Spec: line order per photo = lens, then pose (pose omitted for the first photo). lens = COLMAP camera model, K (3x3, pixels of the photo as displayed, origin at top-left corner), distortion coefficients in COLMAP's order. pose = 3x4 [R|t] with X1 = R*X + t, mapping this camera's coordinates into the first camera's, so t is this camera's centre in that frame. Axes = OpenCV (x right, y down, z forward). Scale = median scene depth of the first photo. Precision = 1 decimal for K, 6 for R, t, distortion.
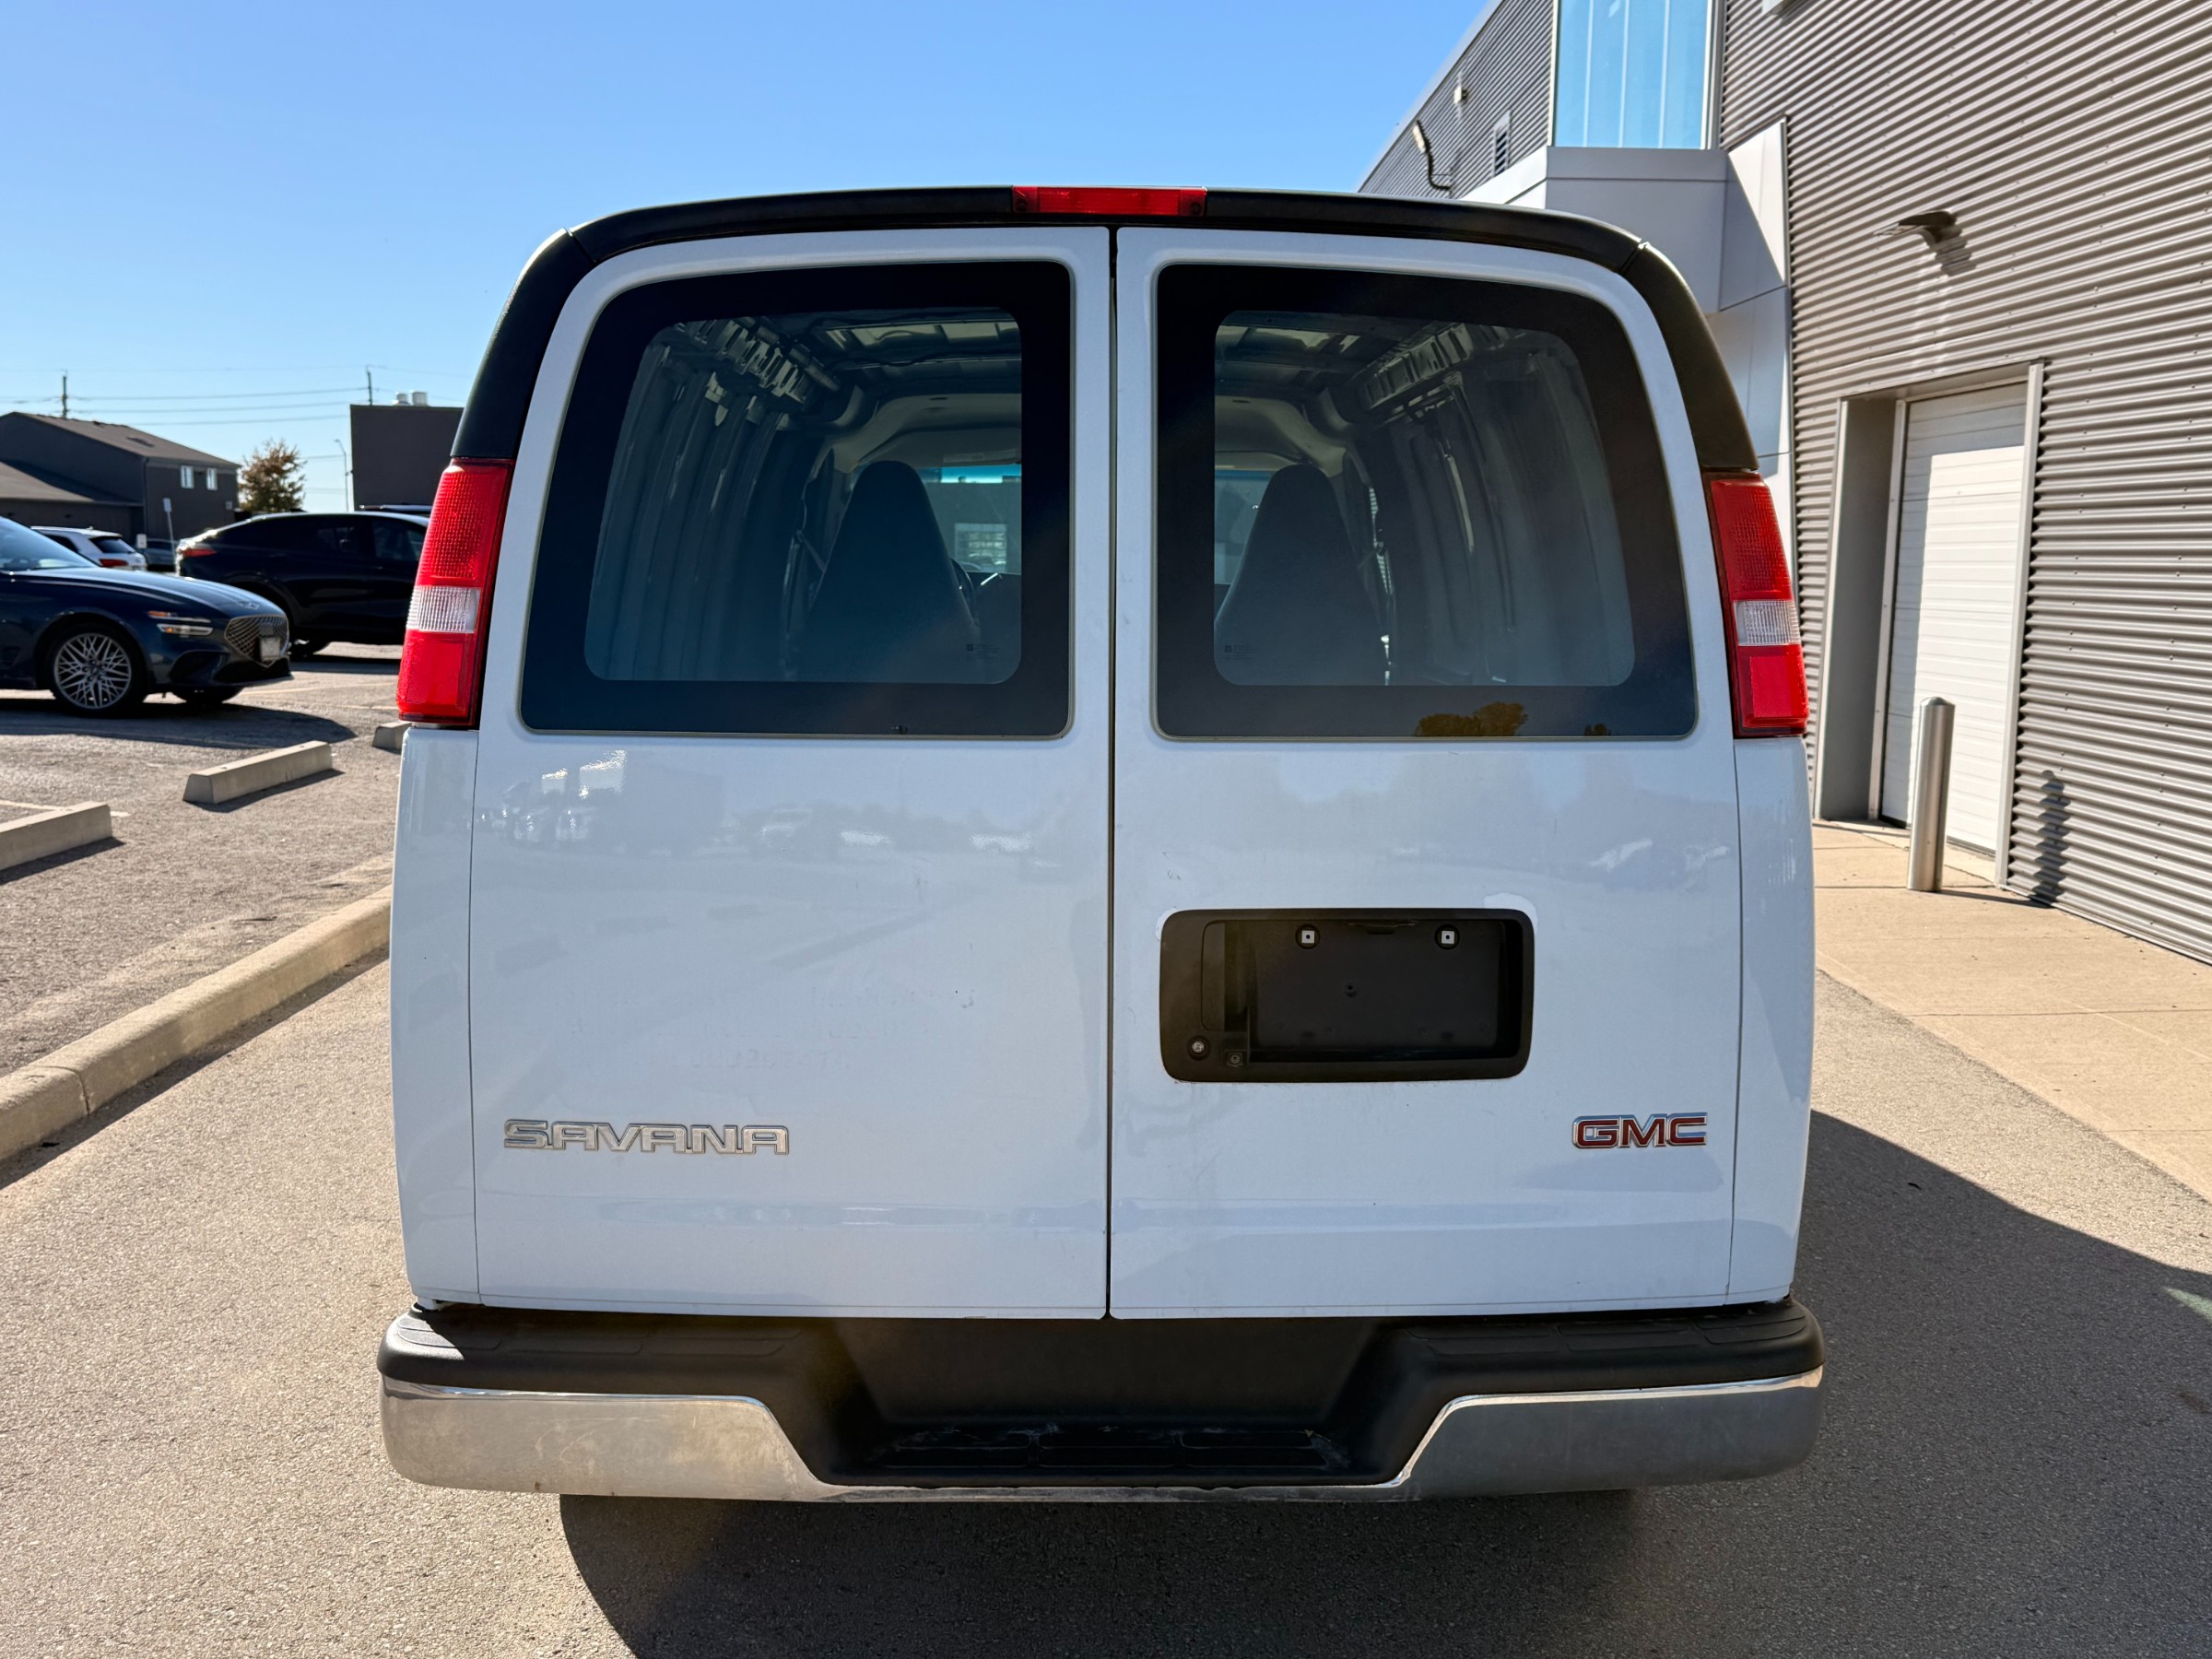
lens RADIAL K [[2250.1, 0, 1108.7], [0, 2250.1, 867.5], [0, 0, 1]] dist [0.051718, -0.015894]
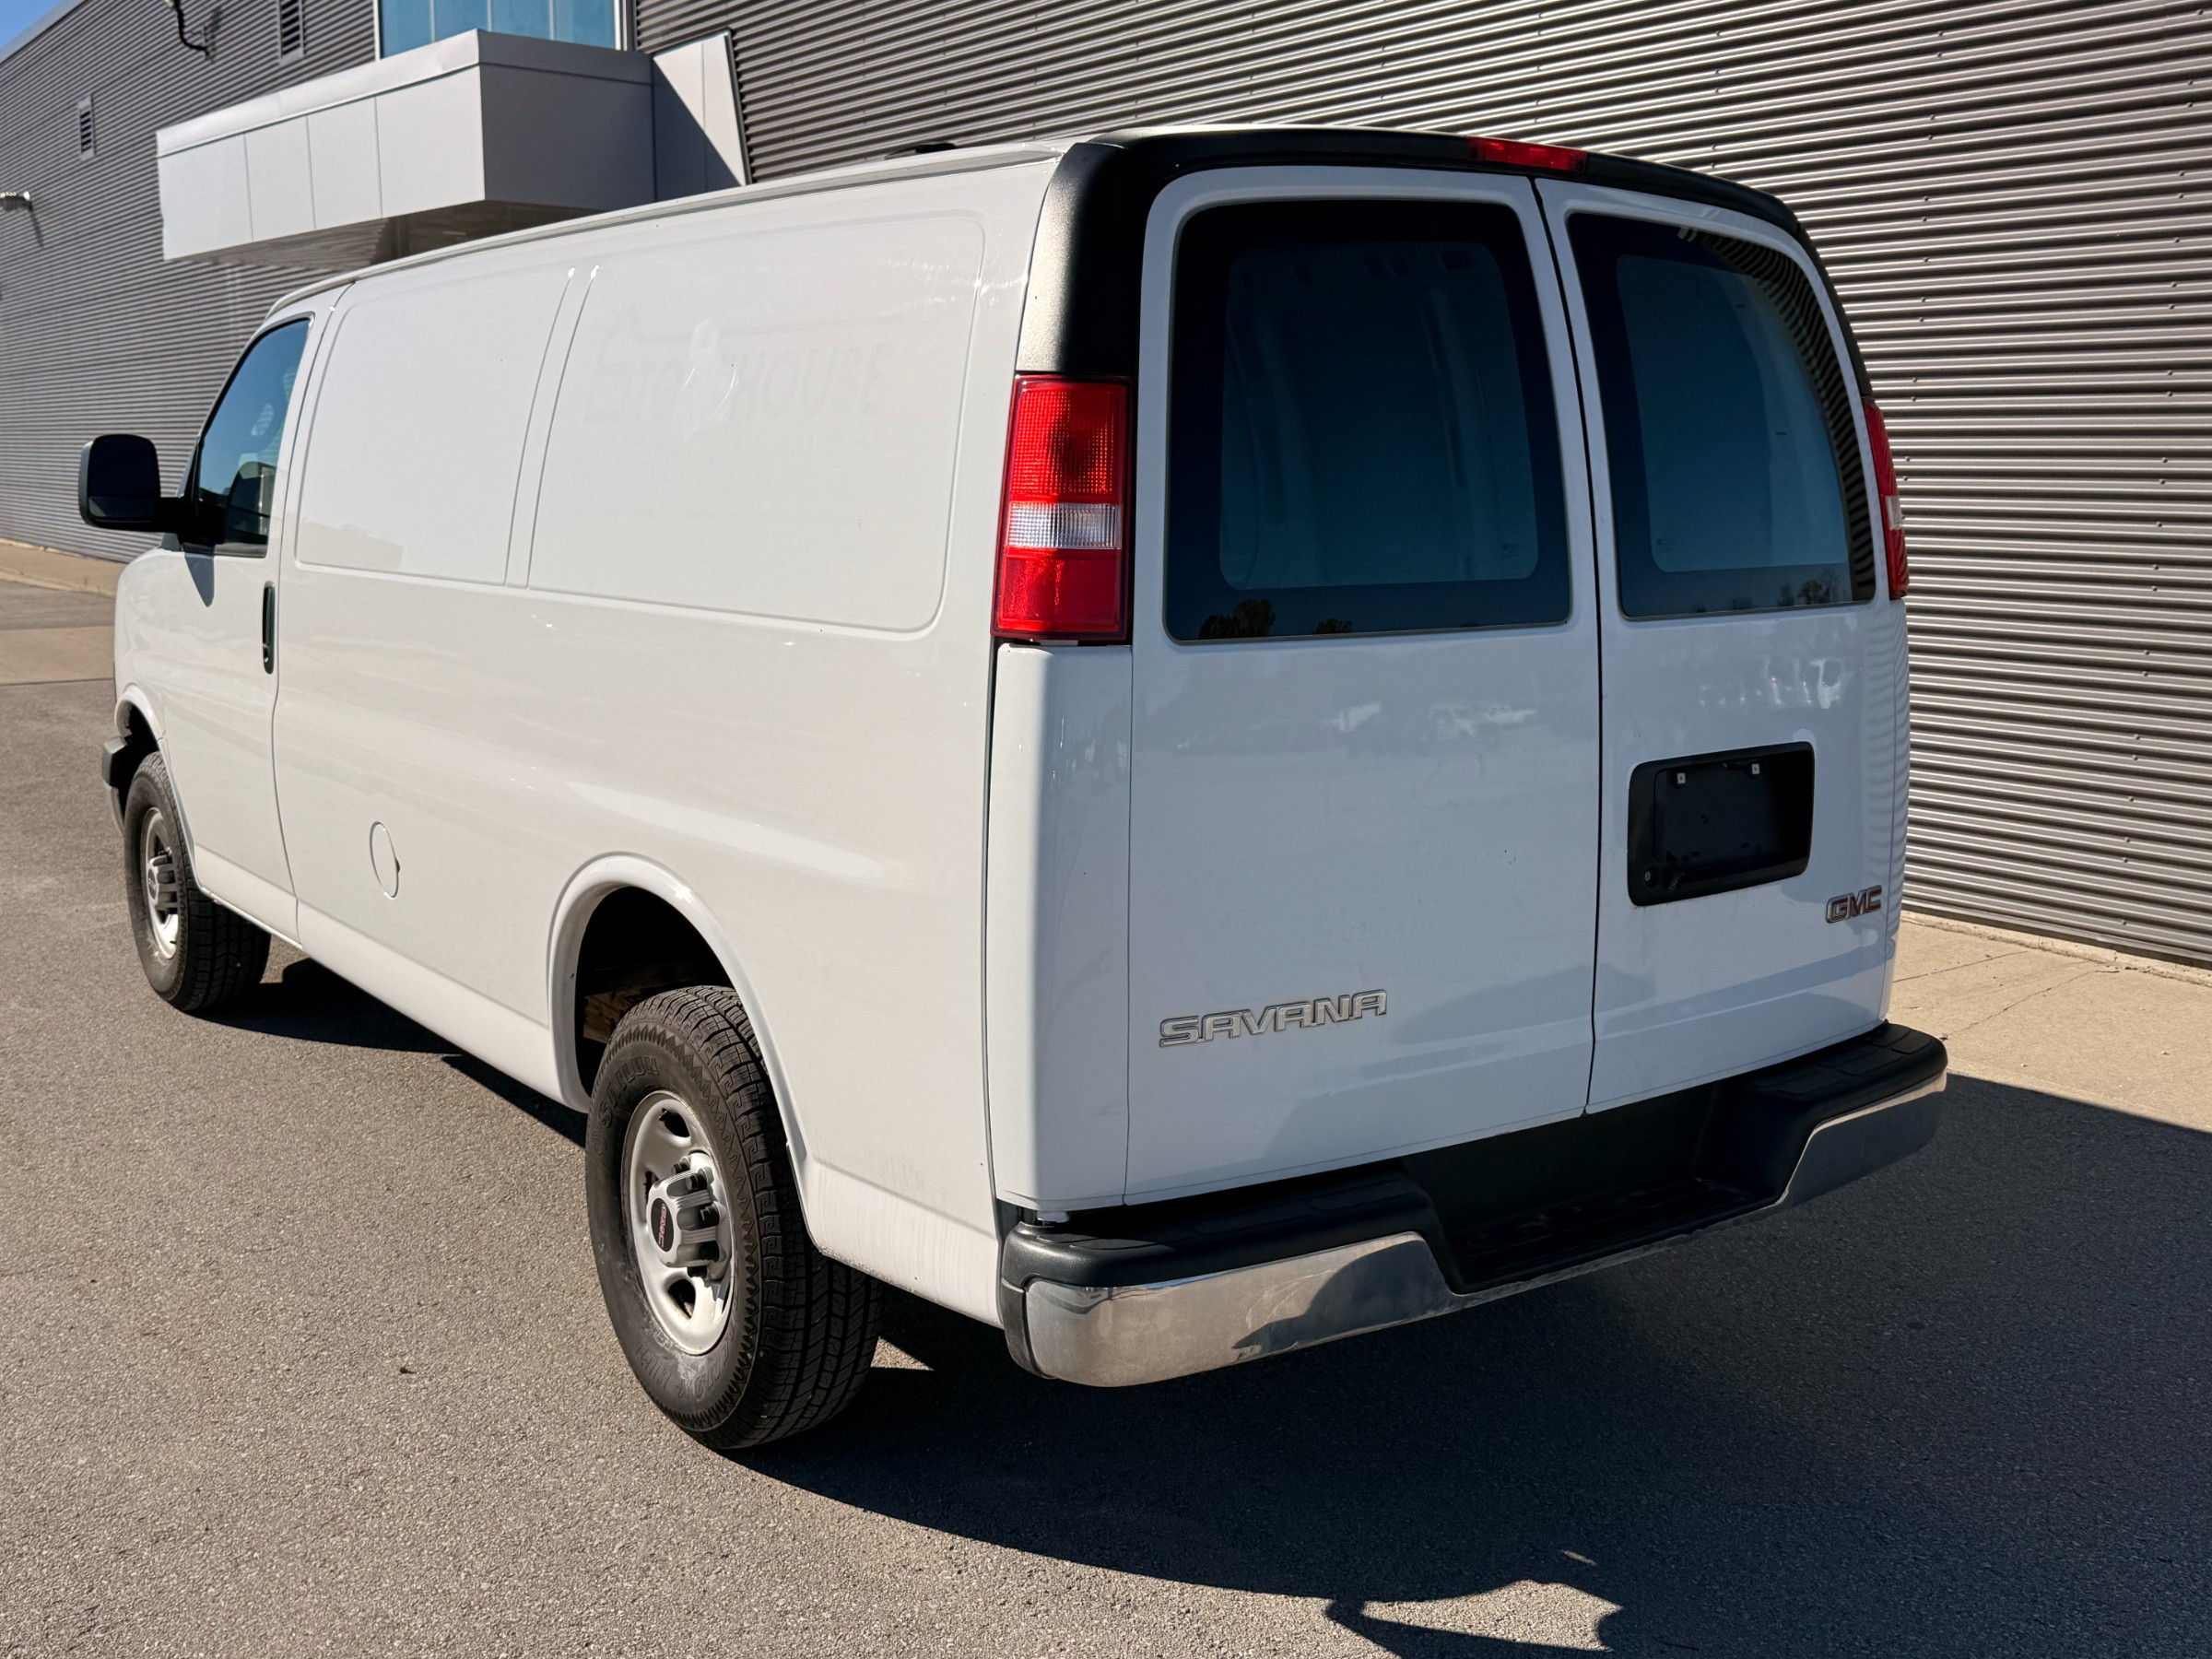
lens RADIAL K [[2213.7, 0, 980.0], [0, 2213.7, 838.6], [0, 0, 1]] dist [0.057991, -0.012829]
pose [[0.835463, -0.099561, 0.540452, -0.880838], [0.076499, 0.994947, 0.065031, -0.043835], [-0.544195, -0.012986, 0.838858, 0.195107]]
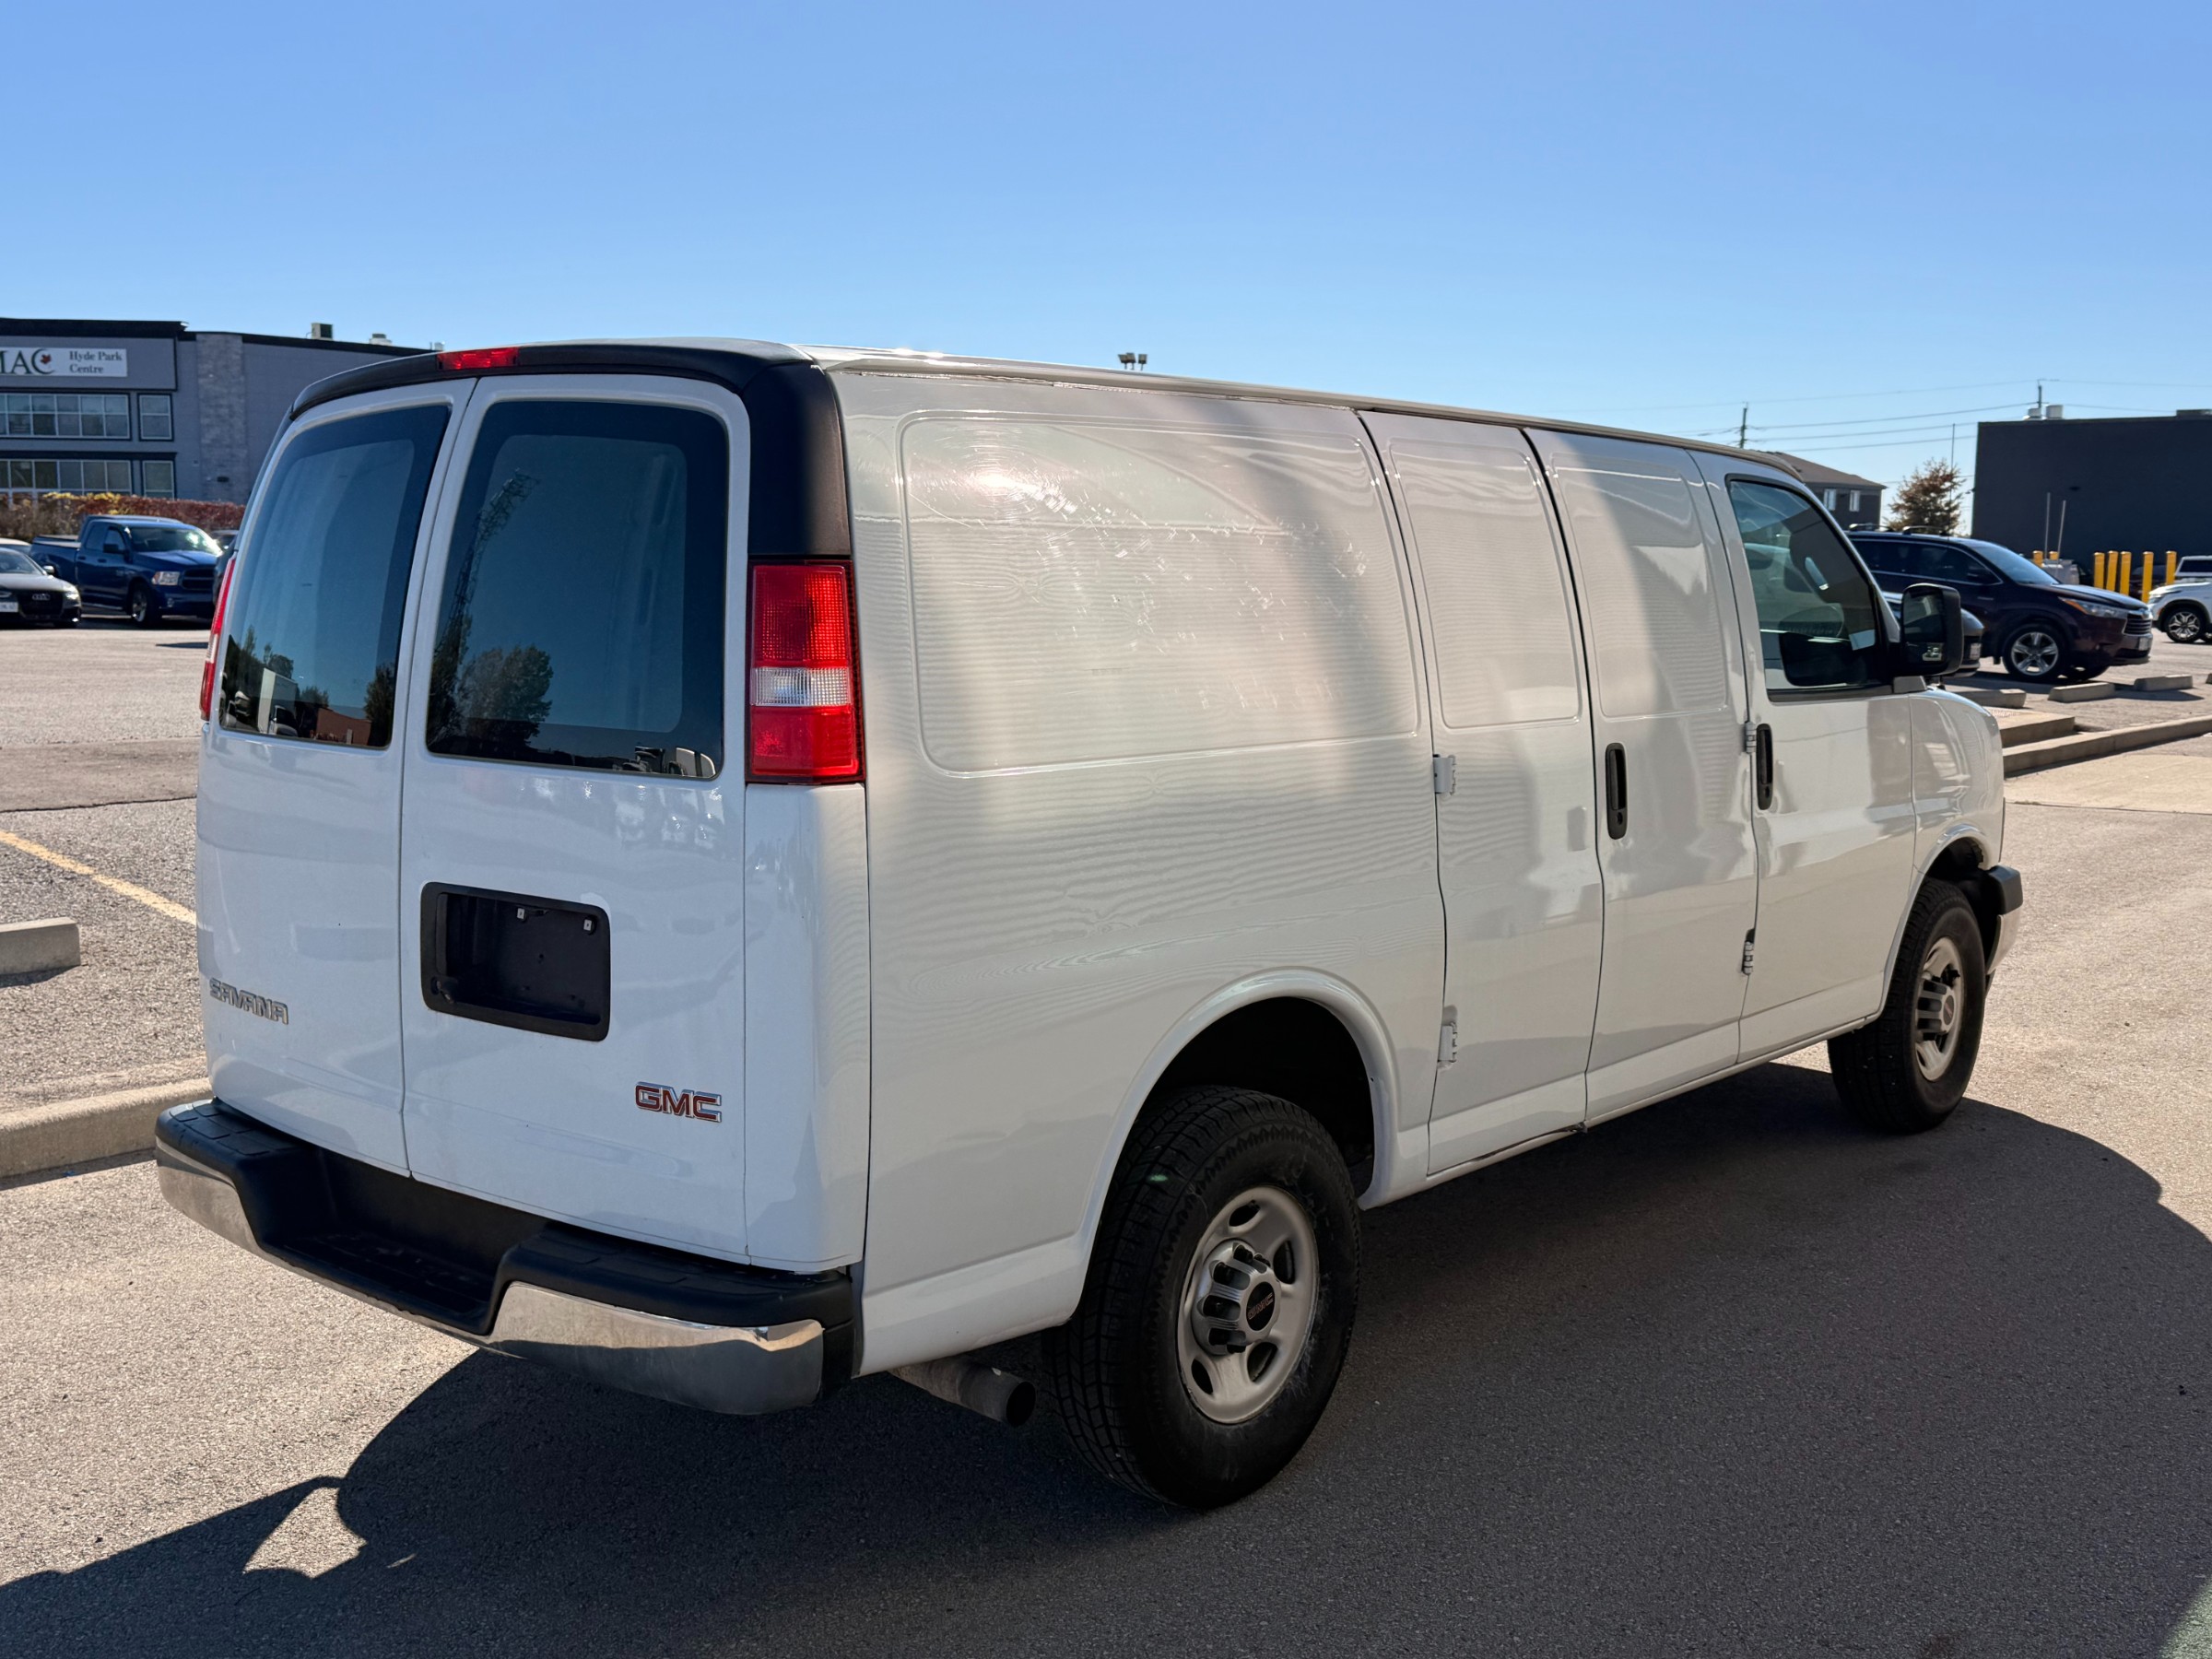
lens RADIAL K [[2250.7, 0, 1106.0], [0, 2250.7, 829.5], [0, 0, 1]] dist [0.066789, -0.003251]
pose [[0.766634, 0.073715, -0.637839, 1.172012], [-0.089494, 0.995959, 0.007538, -0.057913], [0.635817, 0.051304, 0.770133, 0.208599]]
